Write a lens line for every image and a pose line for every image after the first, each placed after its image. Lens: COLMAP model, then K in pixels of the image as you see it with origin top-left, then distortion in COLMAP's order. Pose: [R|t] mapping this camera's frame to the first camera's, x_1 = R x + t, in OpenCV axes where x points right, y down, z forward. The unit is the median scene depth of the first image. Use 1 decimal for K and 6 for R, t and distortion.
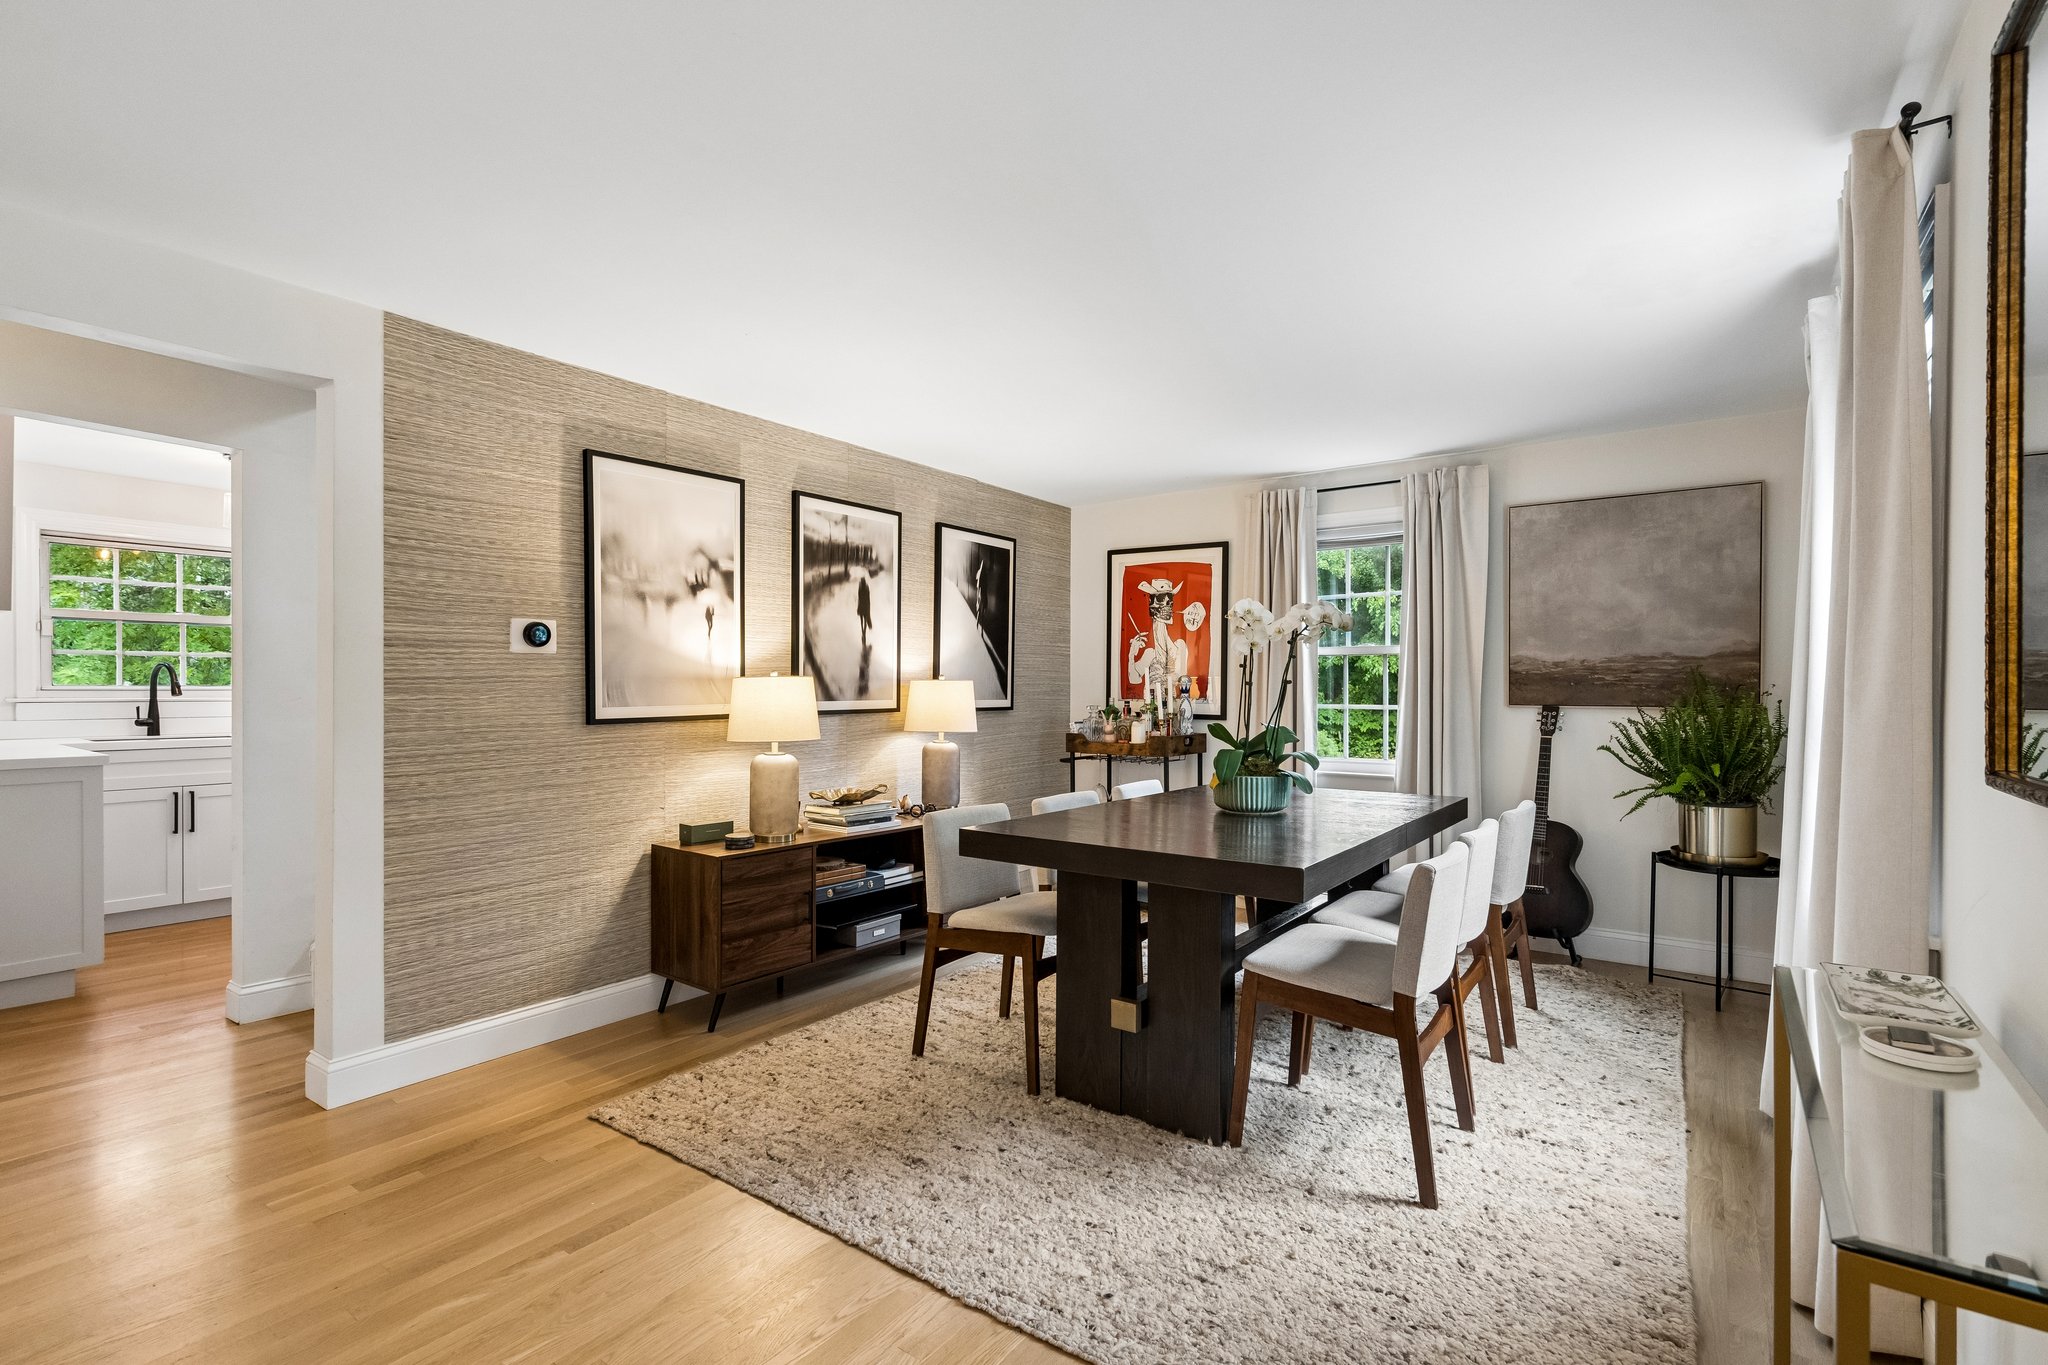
lens RADIAL K [[943.5, 0, 1032.5], [0, 943.5, 685.5], [0, 0, 1]] dist [-0.000091, 0.000364]
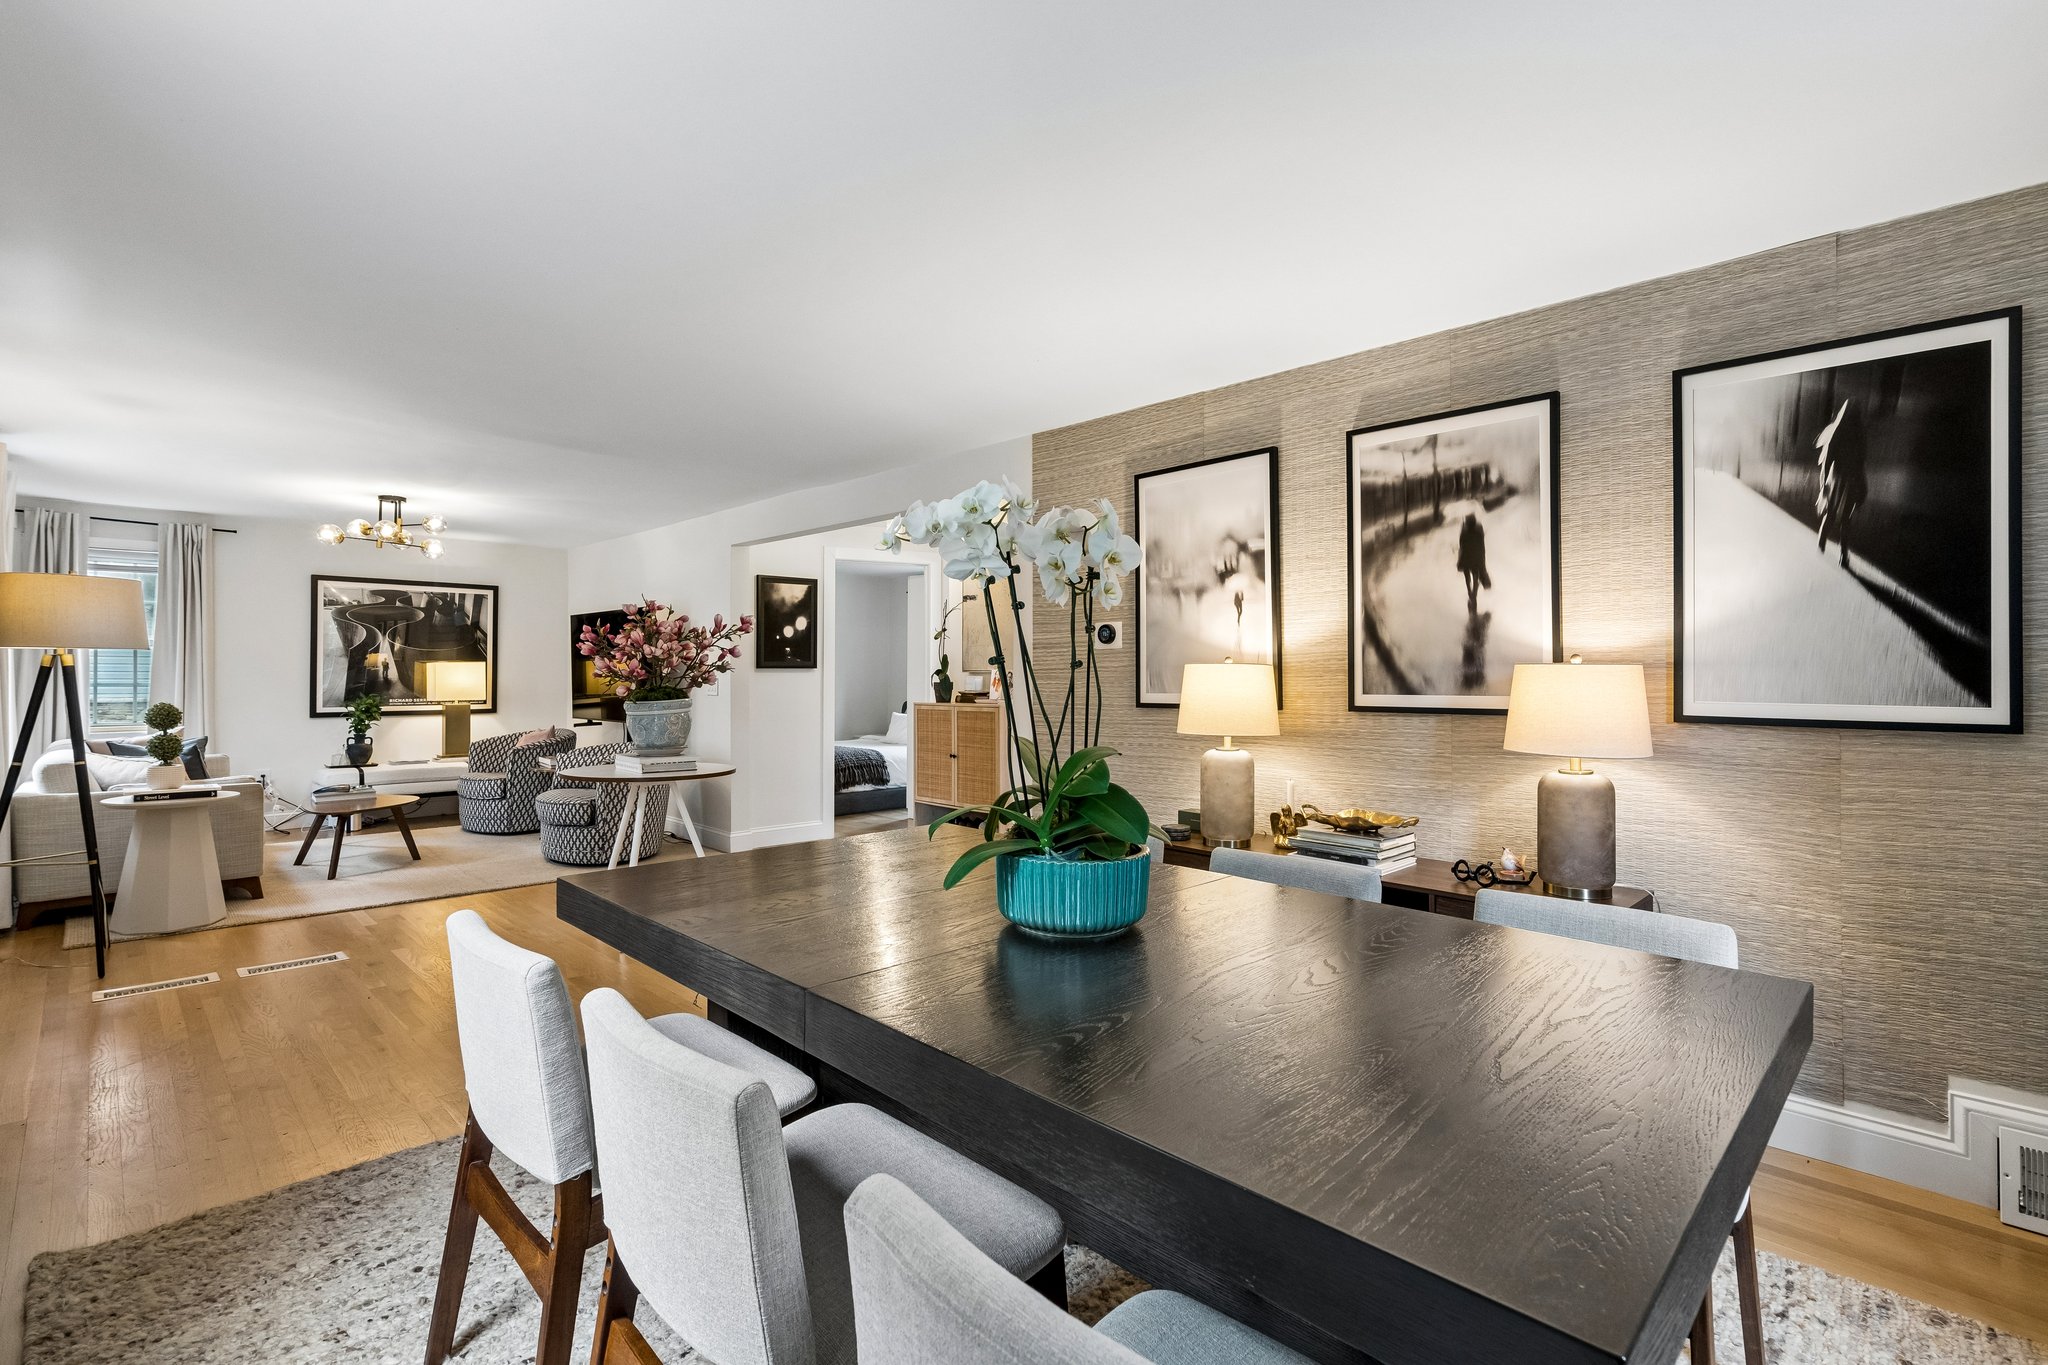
lens RADIAL K [[933.3, 0, 1013.1], [0, 933.3, 662.7], [0, 0, 1]] dist [-0.004374, 0.000252]
pose [[-0.164618, -0.016515, -0.986219, 0.547528], [-0.002091, 0.999863, -0.016394, 0.004083], [0.986355, -0.000637, -0.164630, 0.802247]]
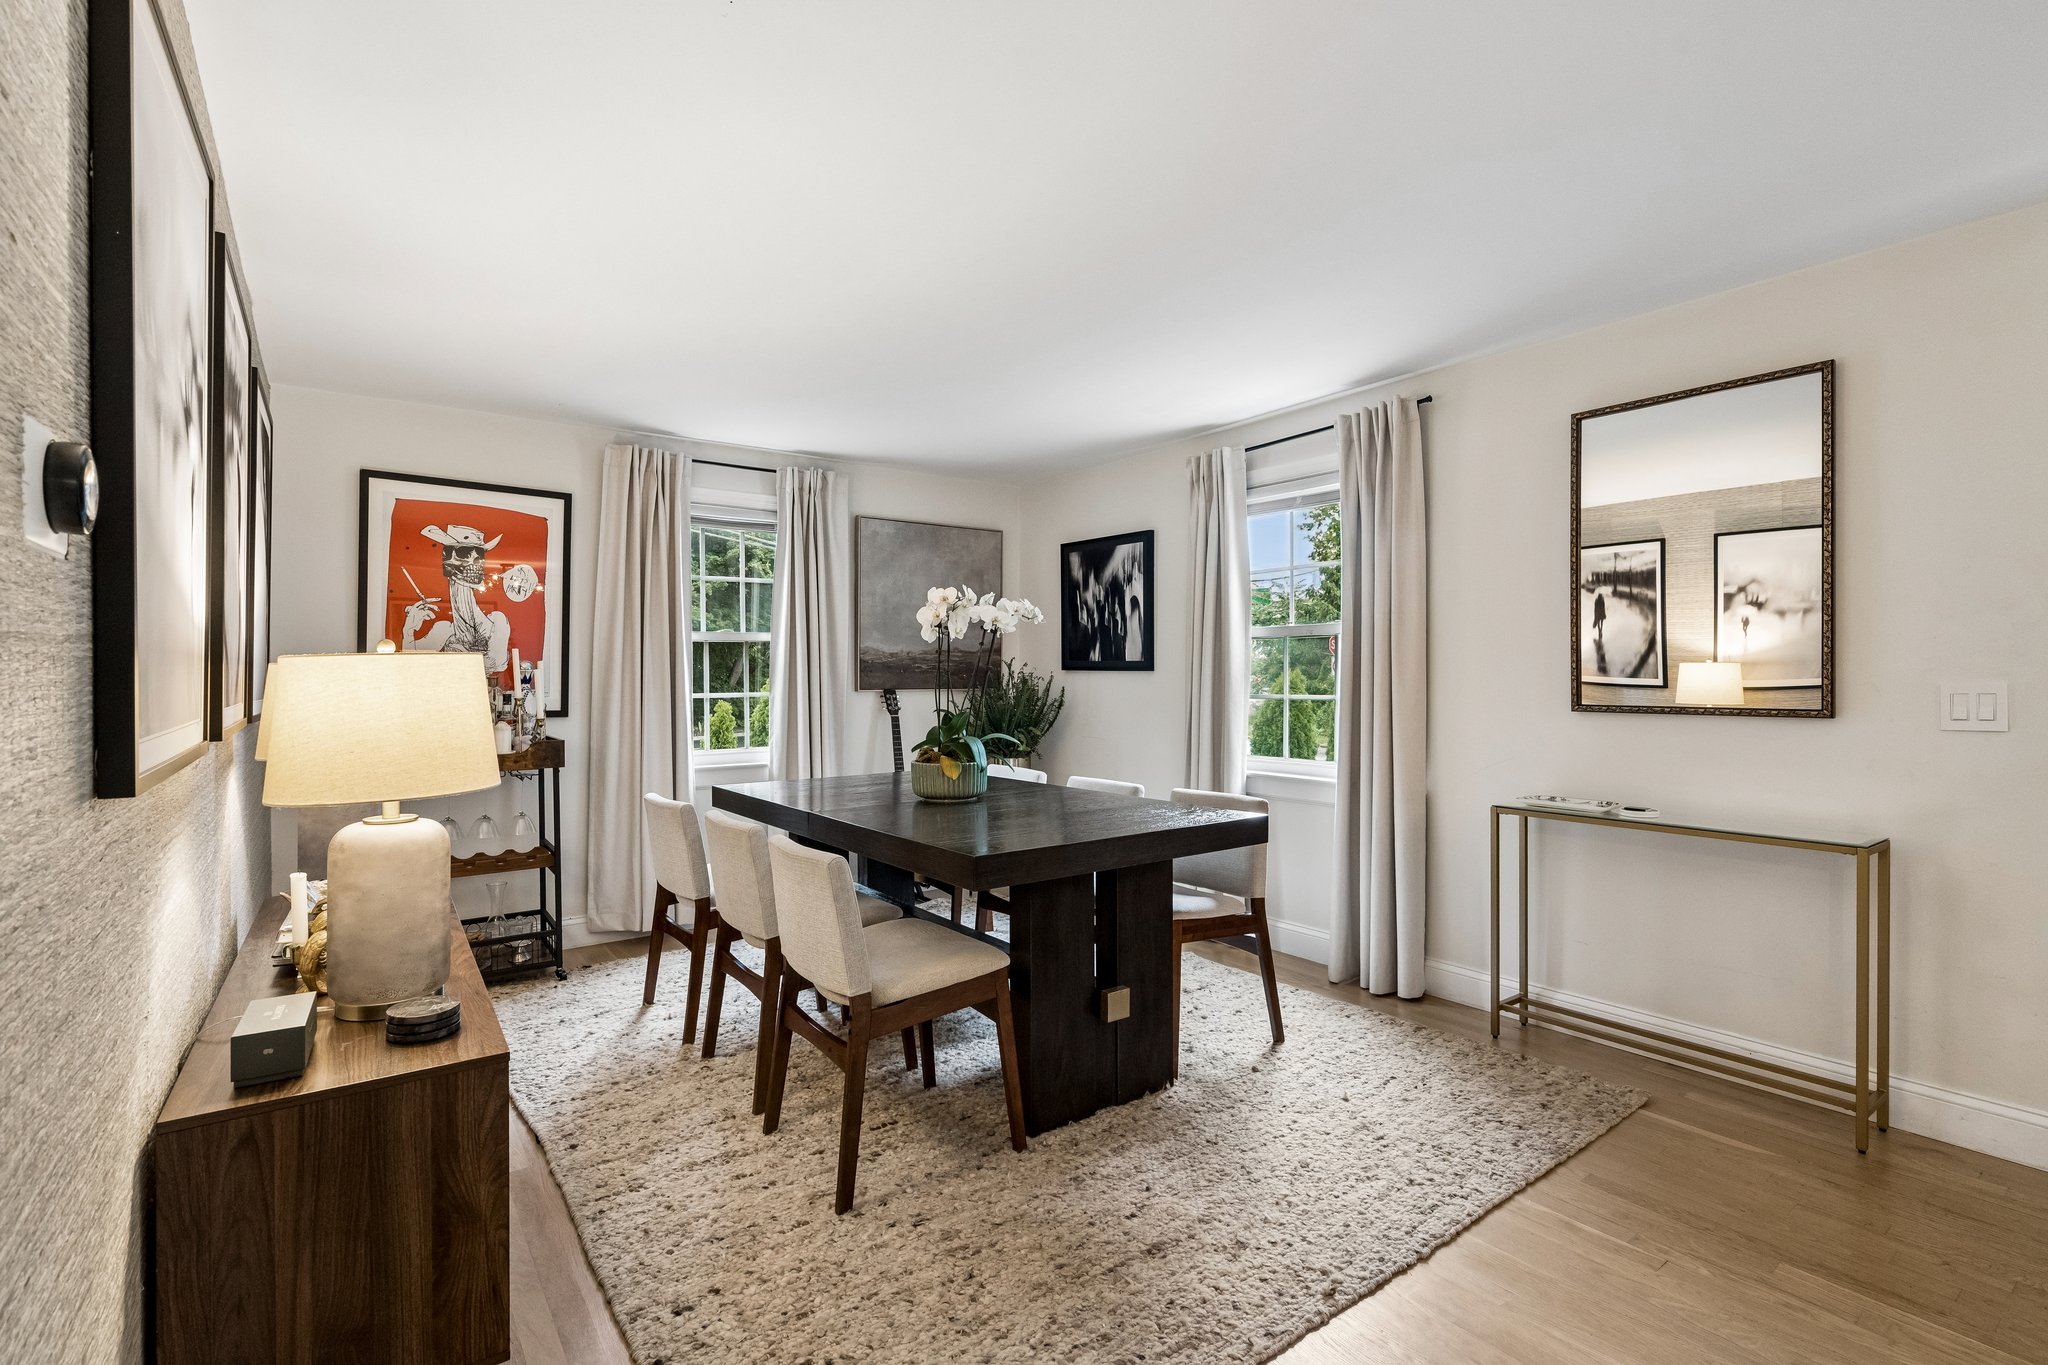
lens RADIAL K [[928.3, 0, 1014.2], [0, 928.3, 677.9], [0, 0, 1]] dist [-0.002495, 0.000437]
pose [[0.311186, -0.007198, 0.950322, -0.519142], [0.003170, 0.999974, 0.006536, -0.000294], [-0.950344, 0.000978, 0.311201, 0.483634]]
